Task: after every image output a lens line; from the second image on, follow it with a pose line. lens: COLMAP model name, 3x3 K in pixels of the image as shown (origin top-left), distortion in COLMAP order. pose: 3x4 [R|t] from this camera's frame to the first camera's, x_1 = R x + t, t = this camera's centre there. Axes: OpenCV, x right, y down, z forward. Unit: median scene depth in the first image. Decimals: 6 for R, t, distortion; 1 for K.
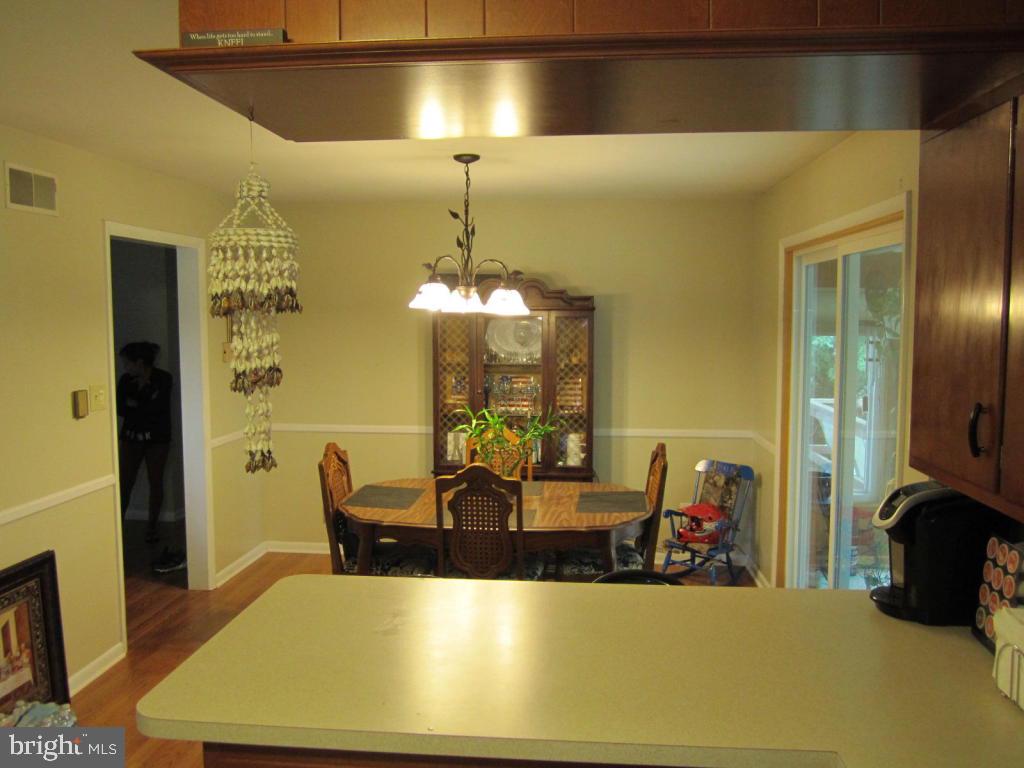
lens RADIAL K [[848.3, 0, 507.3], [0, 848.3, 388.0], [0, 0, 1]] dist [-0.041061, -0.001478]
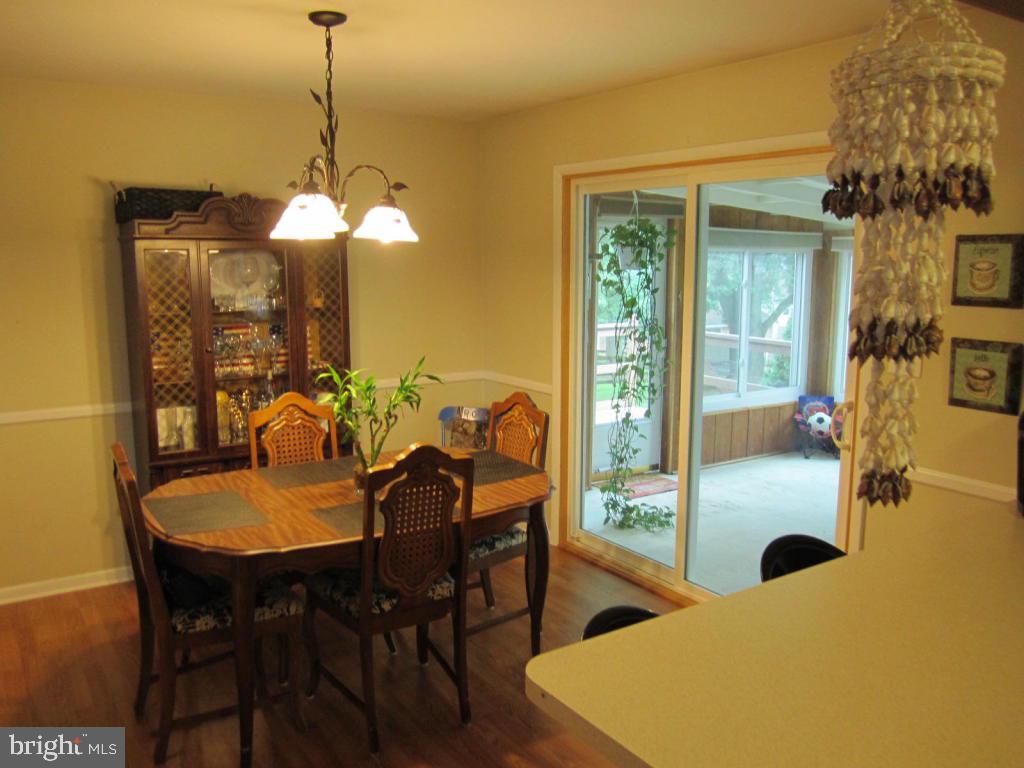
lens RADIAL K [[848.3, 0, 510.5], [0, 848.3, 384.3], [0, 0, 1]] dist [-0.041061, -0.001478]
pose [[0.778050, -0.096187, 0.620795, -0.394554], [0.055641, 0.994876, 0.084412, -0.018139], [-0.625733, -0.031135, 0.779415, 0.347625]]
